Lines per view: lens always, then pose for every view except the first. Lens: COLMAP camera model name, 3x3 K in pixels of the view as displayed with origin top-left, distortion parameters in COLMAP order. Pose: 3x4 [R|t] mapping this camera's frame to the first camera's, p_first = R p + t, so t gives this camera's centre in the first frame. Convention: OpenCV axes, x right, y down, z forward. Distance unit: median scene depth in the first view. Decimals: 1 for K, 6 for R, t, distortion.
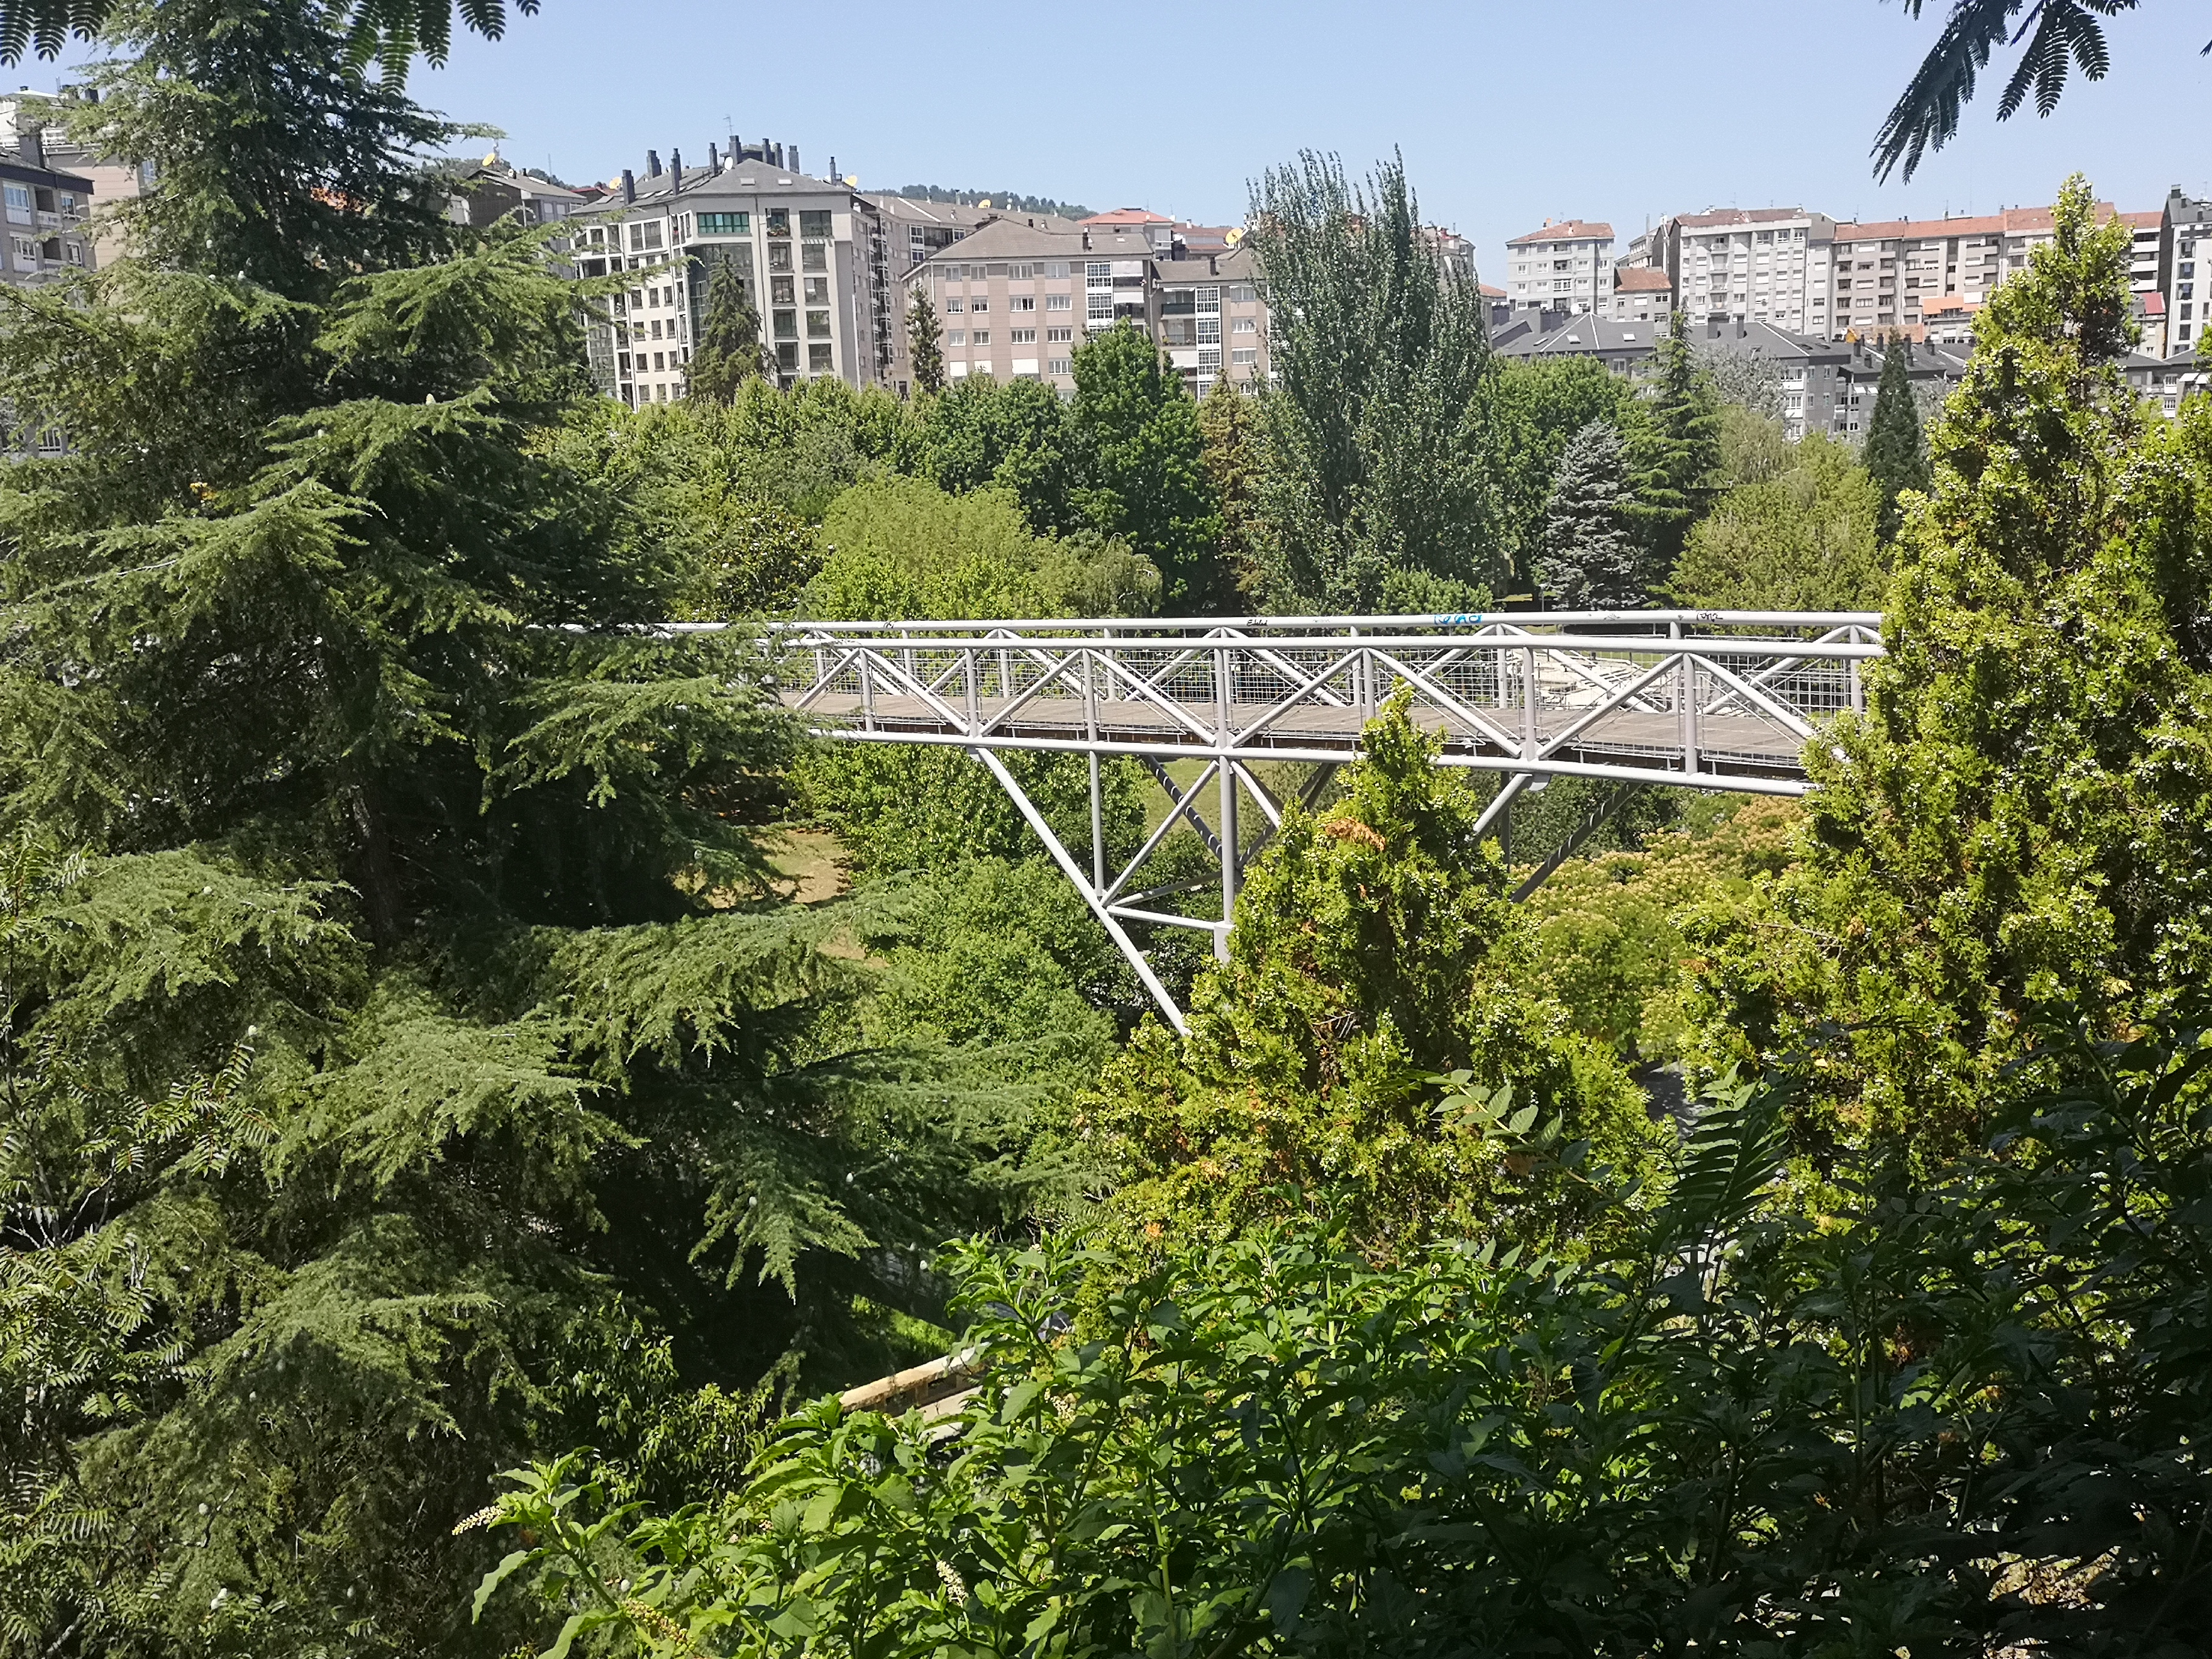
lens RADIAL K [[2110.9, 0, 1106.0], [0, 2110.9, 829.5], [0, 0, 1]] dist [0.139600, -0.206228]
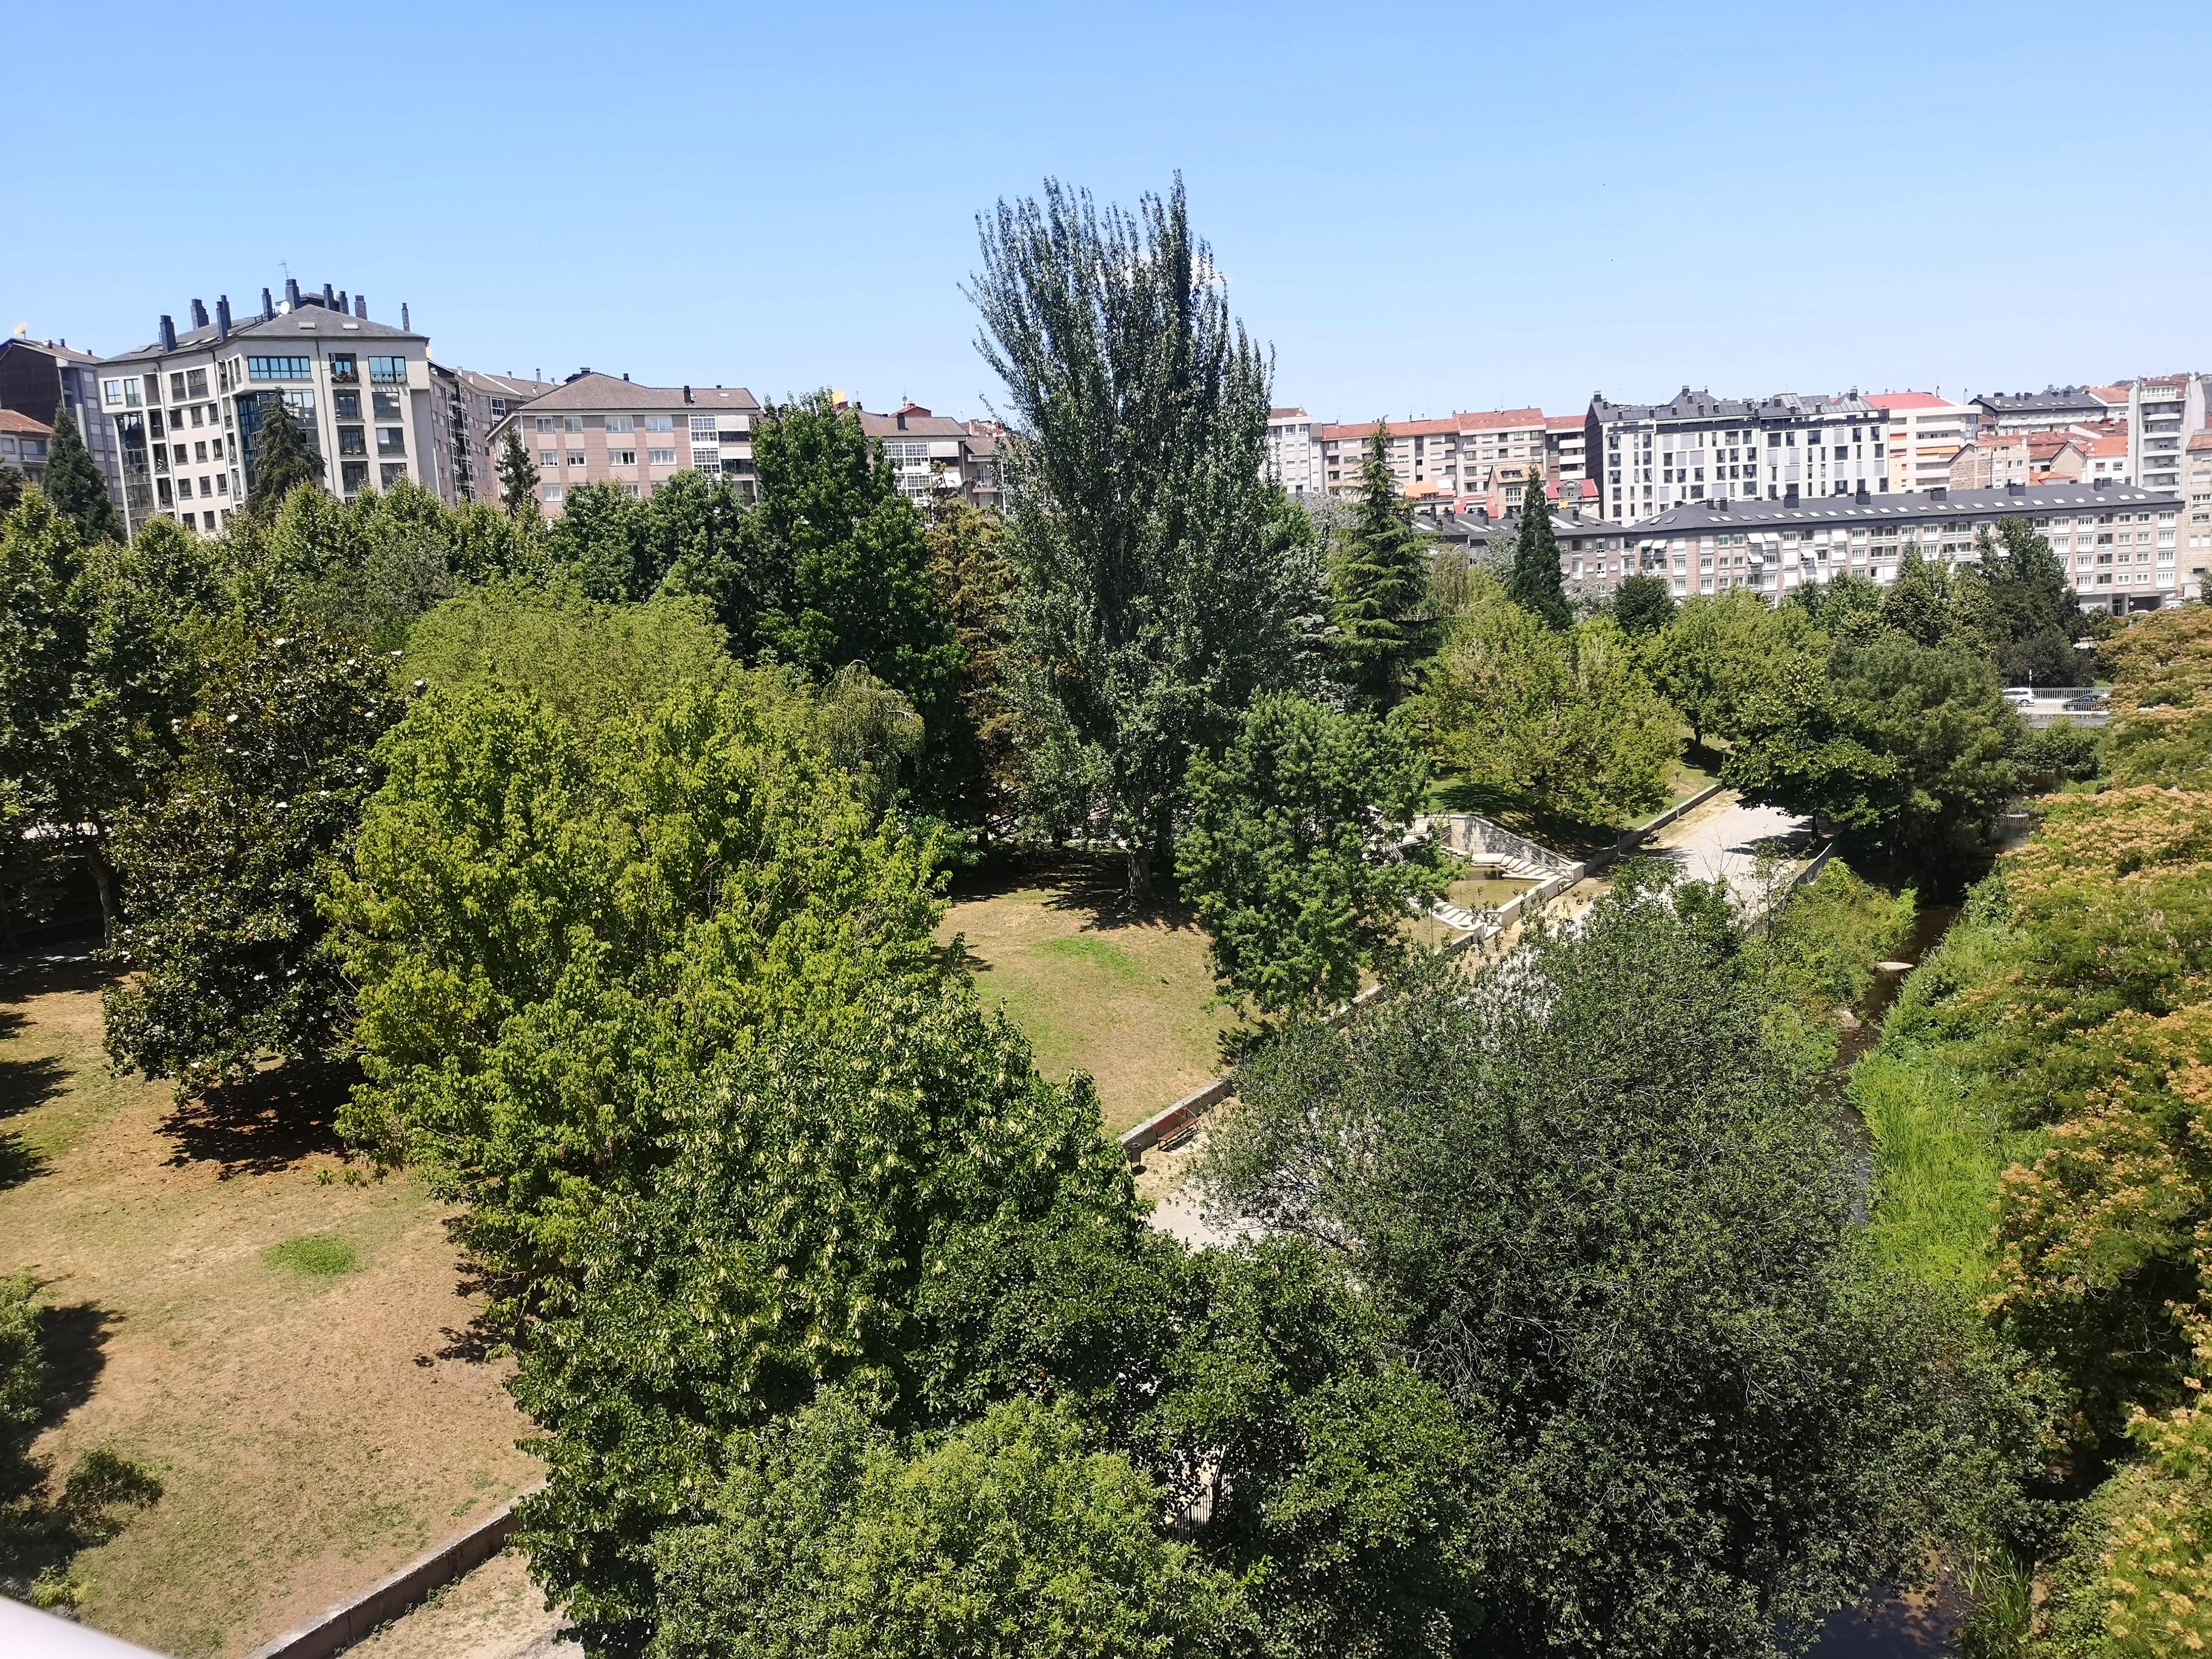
lens RADIAL K [[1738.3, 0, 1096.4], [0, 1738.3, 856.5], [0, 0, 1]] dist [0.031809, -0.070352]
pose [[0.970304, -0.051464, 0.236349, -0.027853], [0.063735, 0.996971, -0.044571, -0.021956], [-0.233340, 0.058311, 0.970645, 0.210195]]
